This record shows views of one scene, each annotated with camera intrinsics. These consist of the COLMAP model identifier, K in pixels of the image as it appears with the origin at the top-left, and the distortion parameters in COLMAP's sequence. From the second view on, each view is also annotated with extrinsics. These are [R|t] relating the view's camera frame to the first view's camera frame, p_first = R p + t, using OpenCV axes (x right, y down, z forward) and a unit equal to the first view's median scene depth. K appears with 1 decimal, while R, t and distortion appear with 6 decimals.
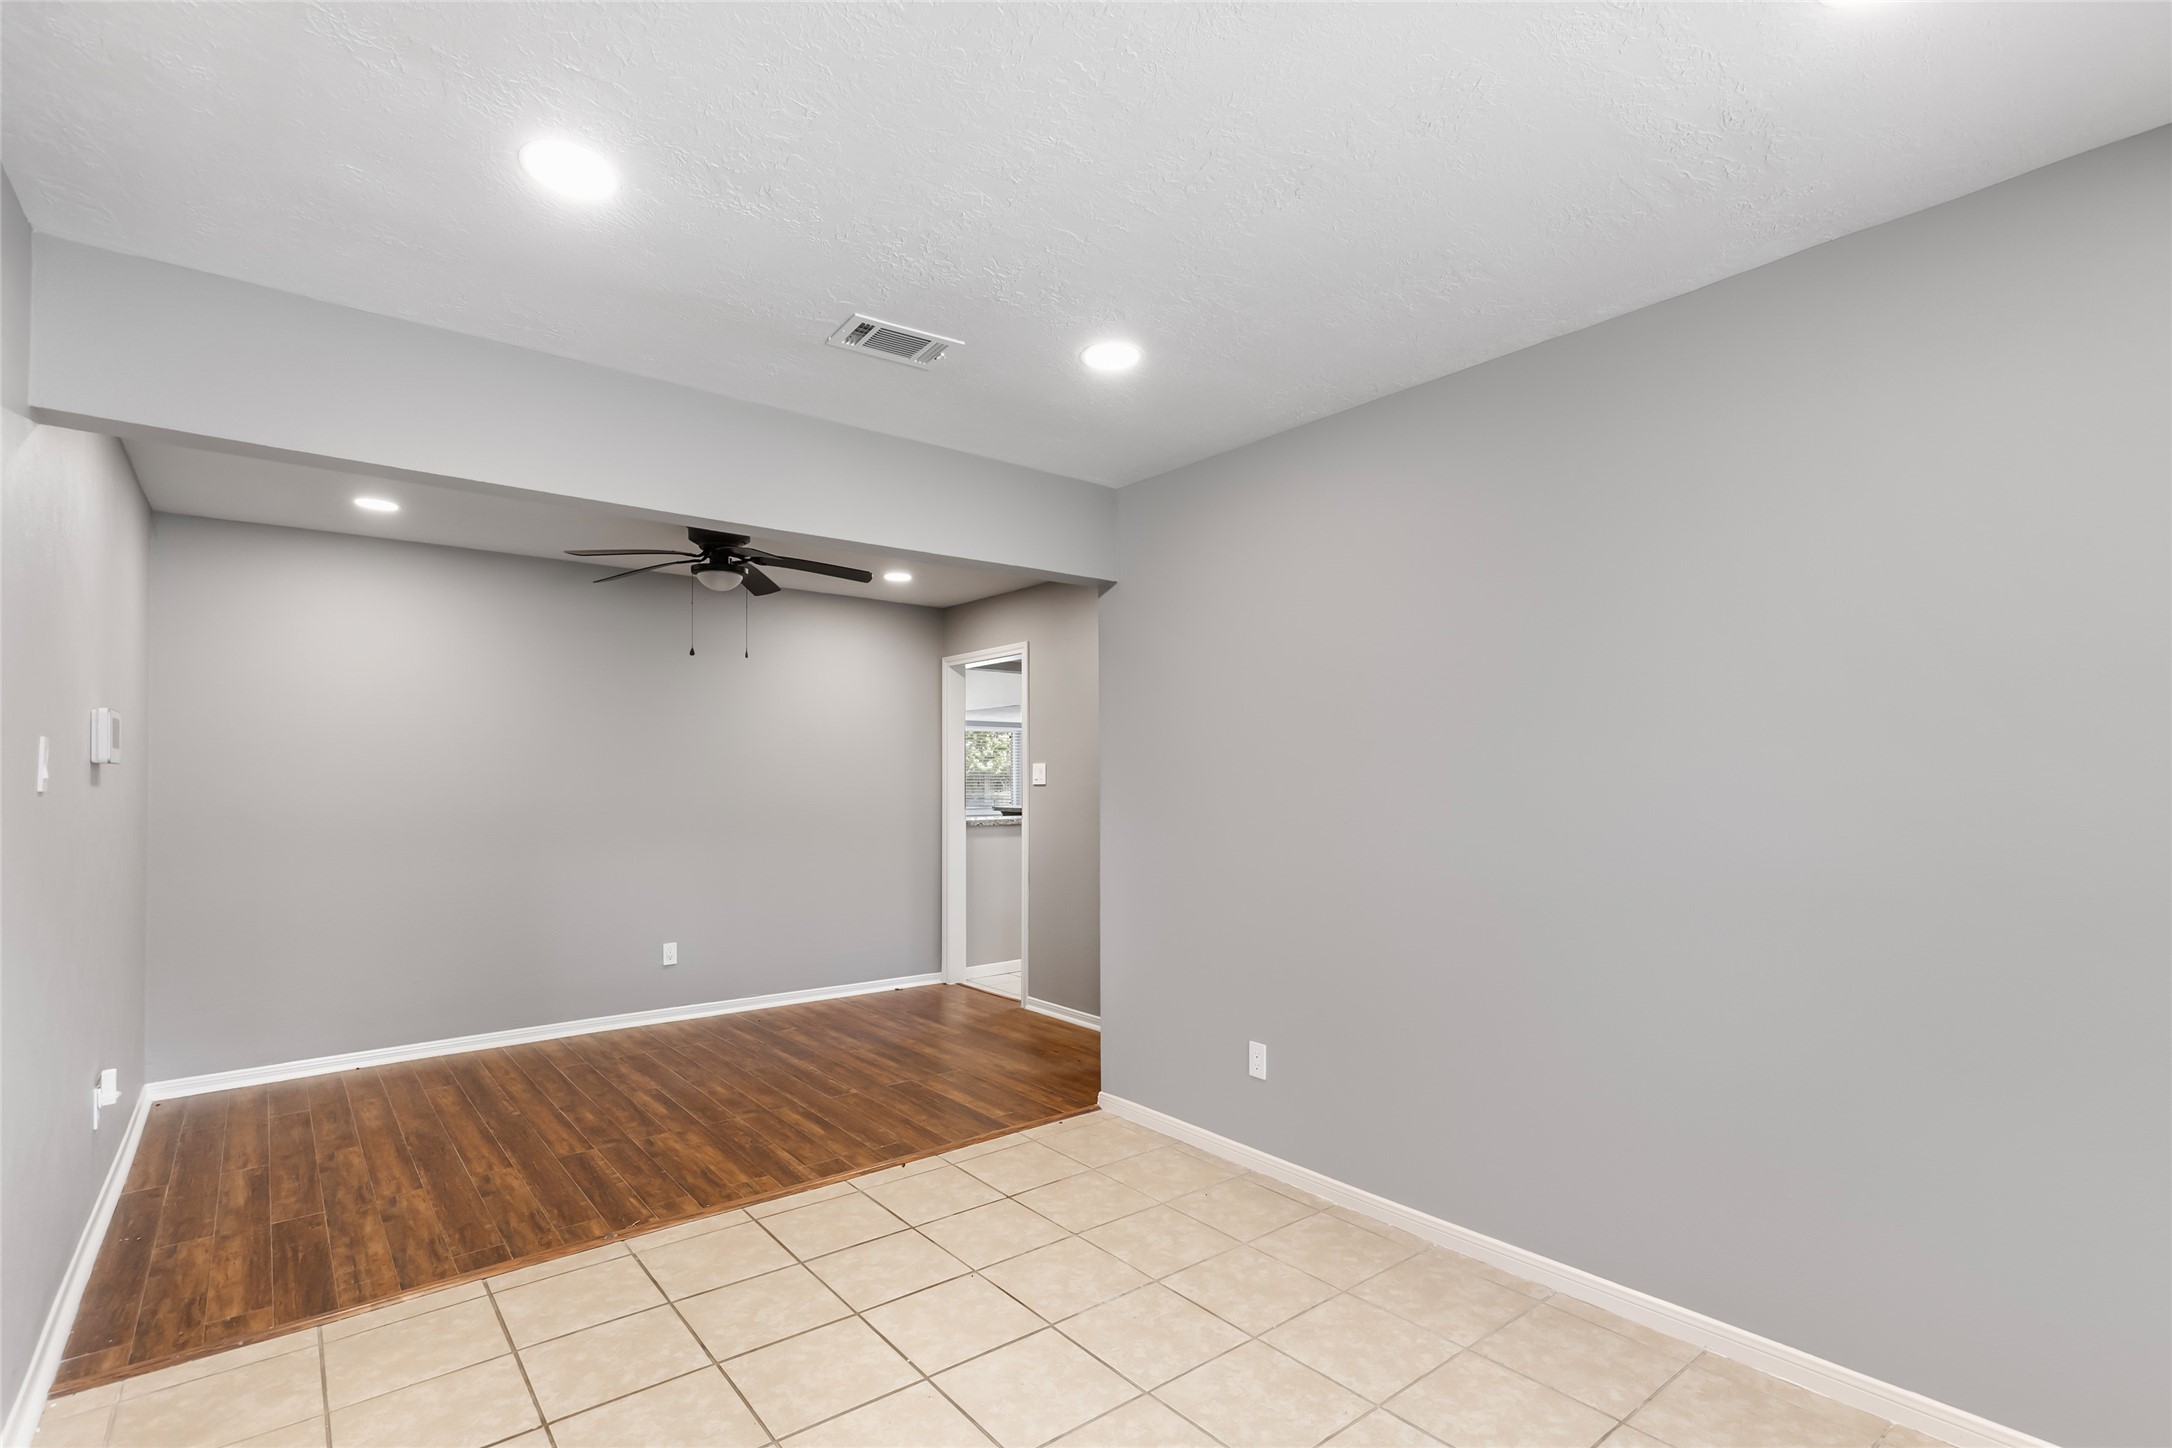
lens RADIAL K [[1021.3, 0, 1040.8], [0, 1021.3, 746.6], [0, 0, 1]] dist [0.006375, 0.003210]
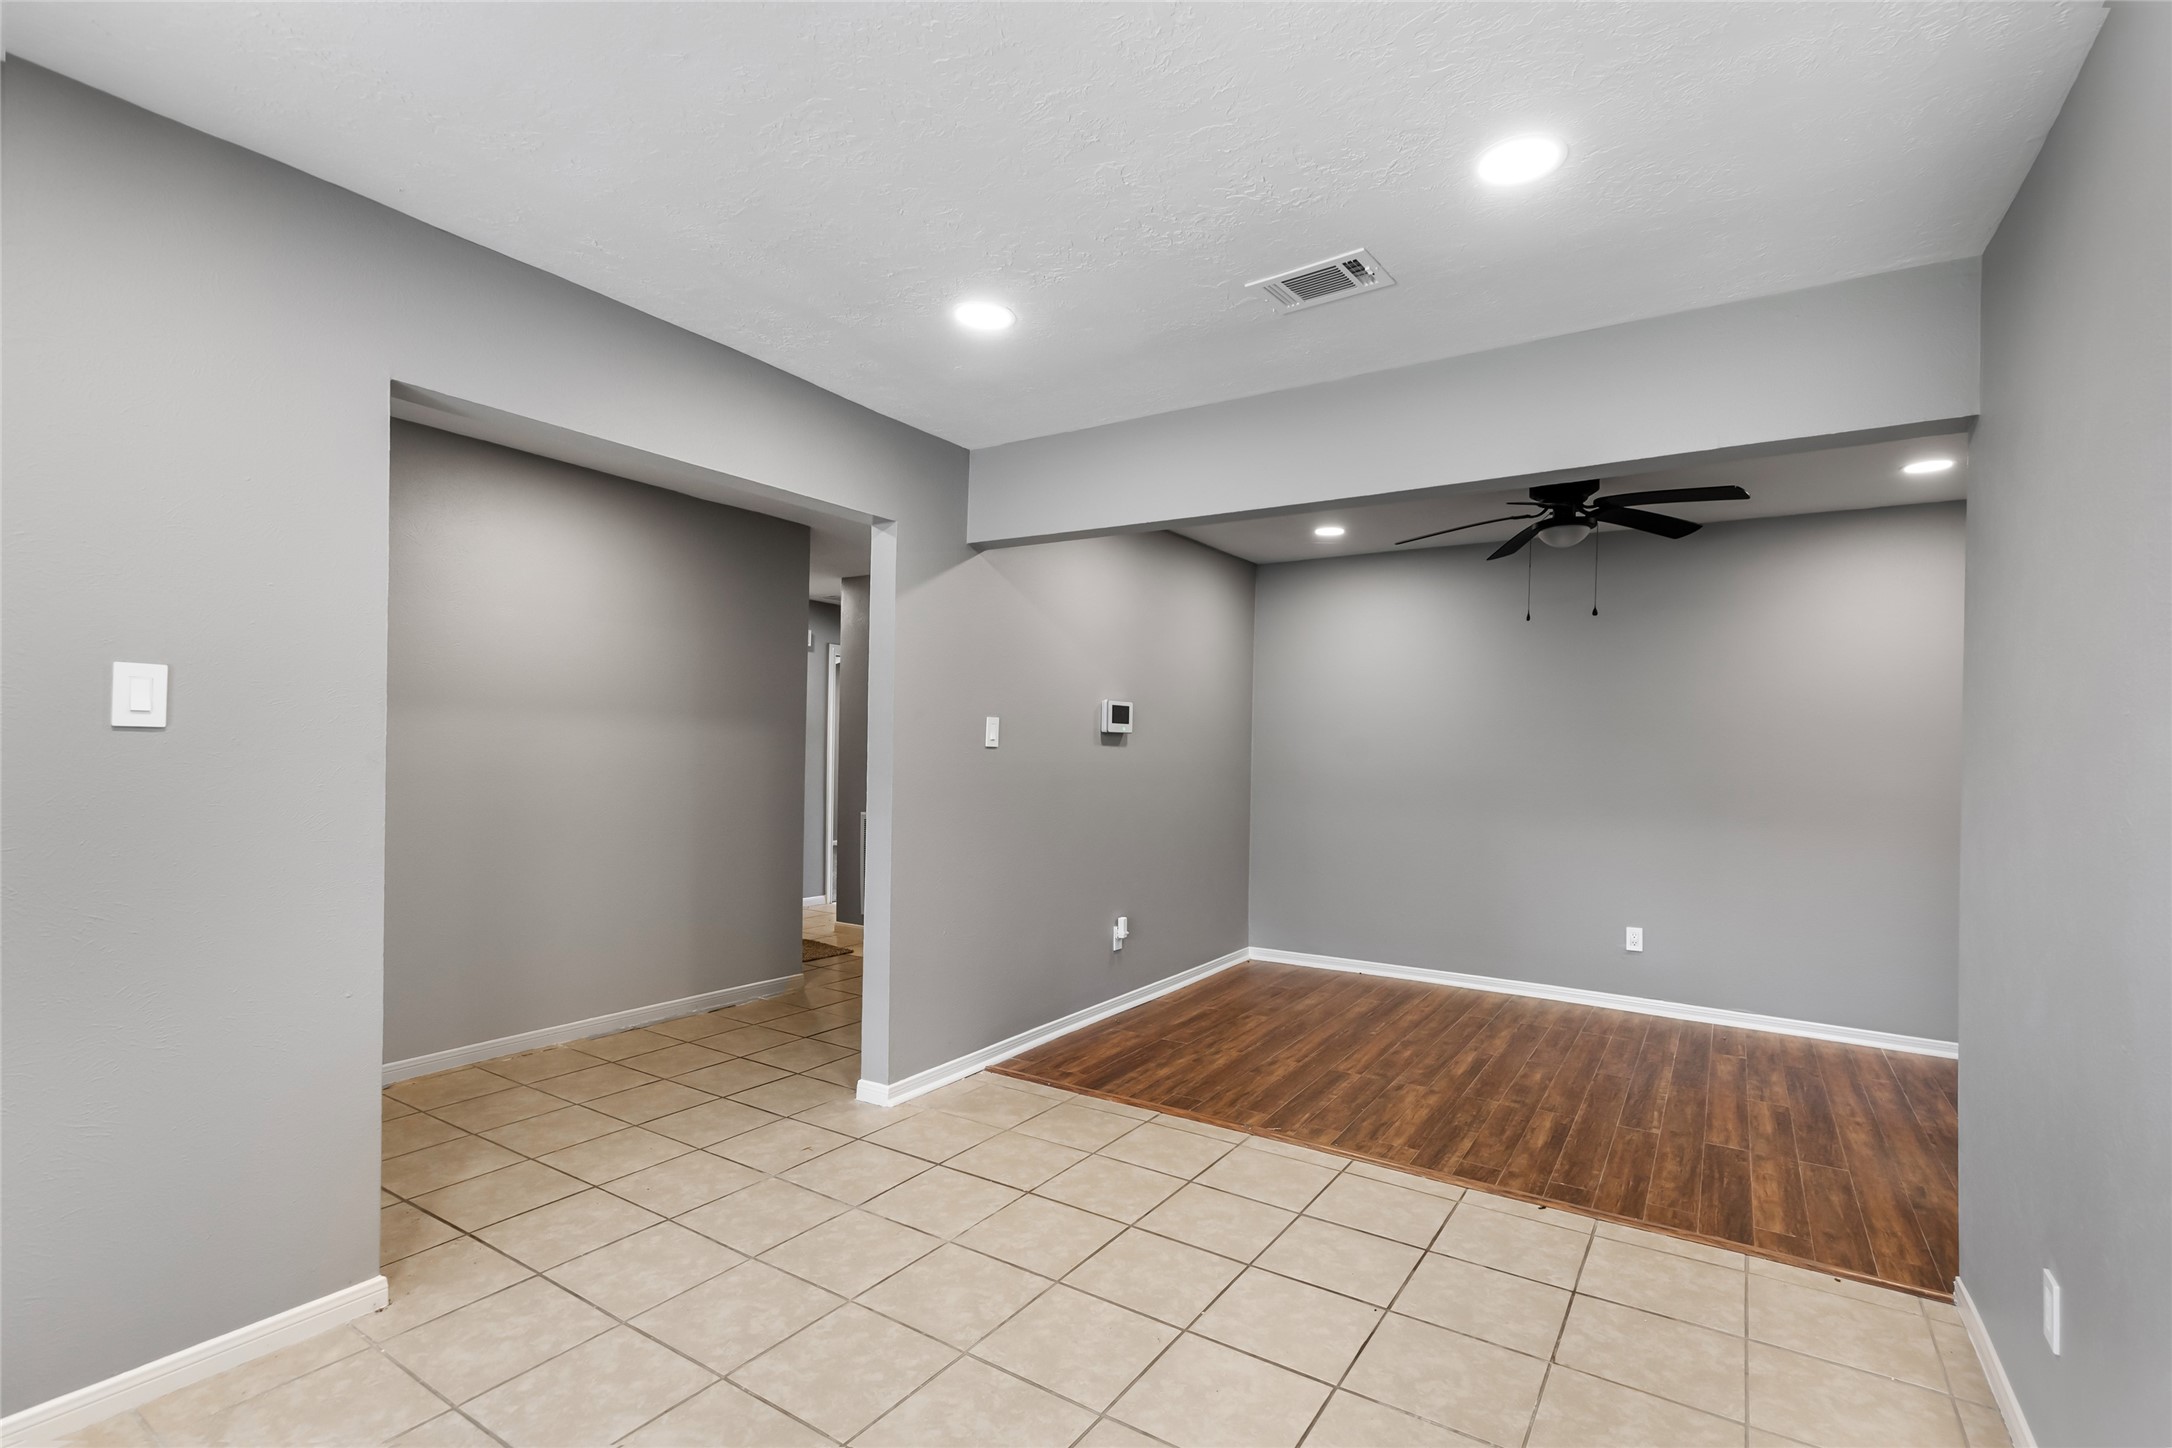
lens RADIAL K [[1021.3, 0, 1093.8], [0, 1021.3, 733.4], [0, 0, 1]] dist [0.006375, 0.003210]
pose [[0.338727, 0.008237, -0.940849, 0.471379], [0.009635, 0.999879, 0.012222, 0.004152], [0.940835, -0.013205, 0.338607, 0.327393]]
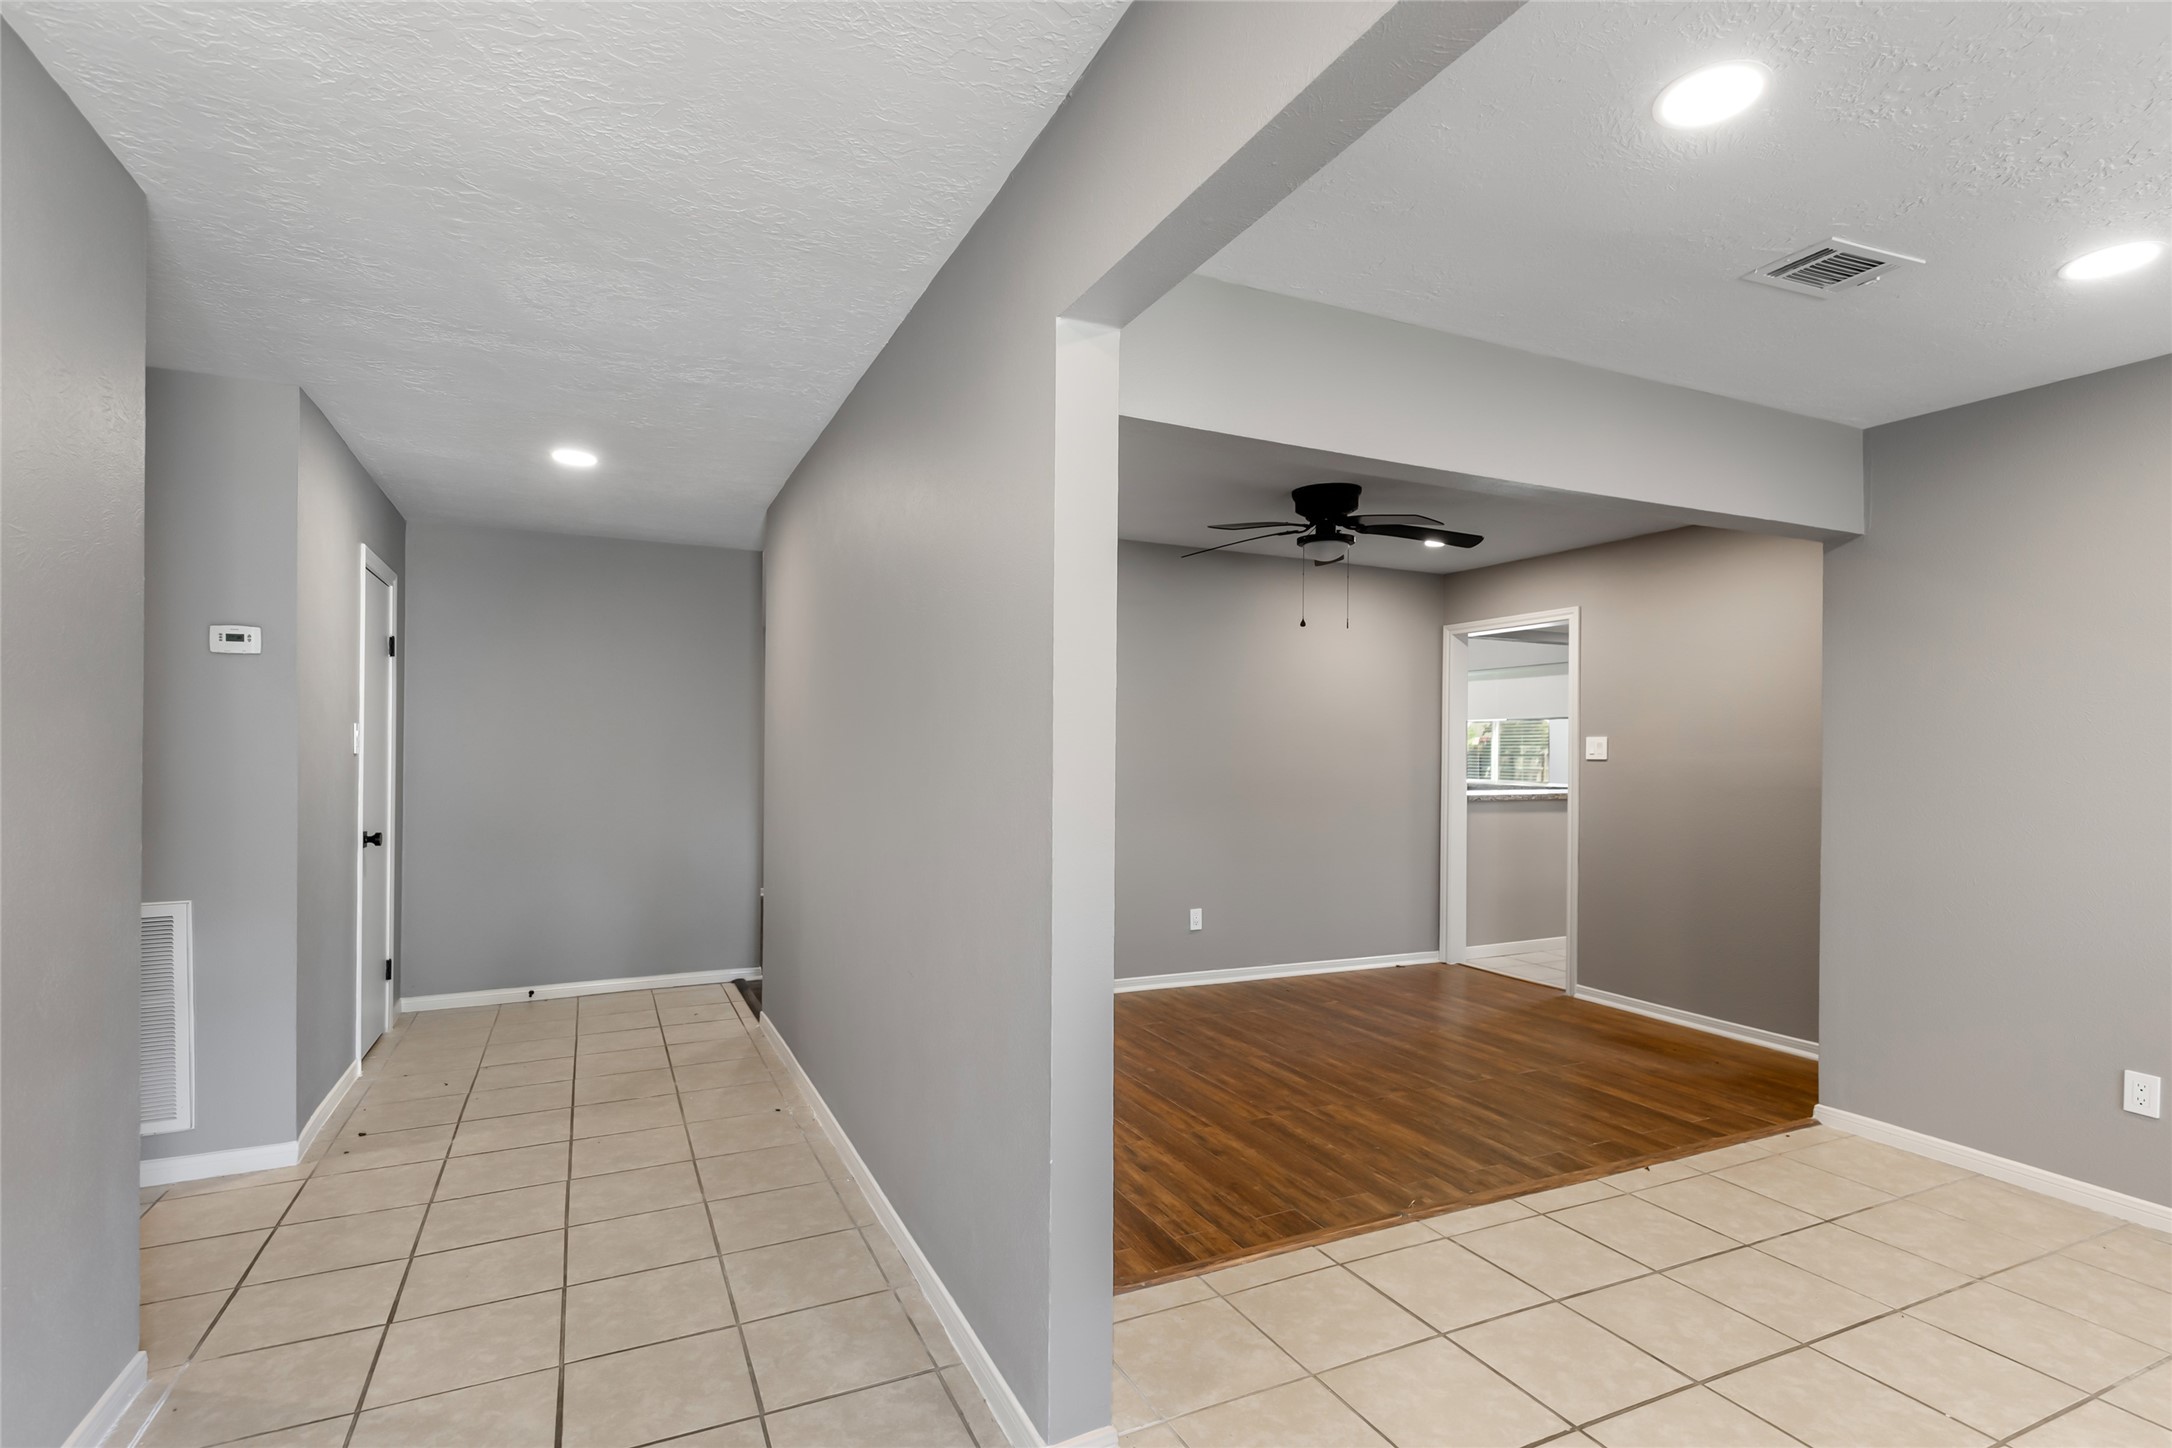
lens RADIAL K [[1021.3, 0, 1072.9], [0, 1021.3, 715.9], [0, 0, 1]] dist [0.006375, 0.003210]
pose [[0.980705, 0.018139, -0.194650, -0.409389], [-0.017927, 0.999835, 0.002848, 0.005529], [0.194669, 0.000696, 0.980869, -0.010924]]
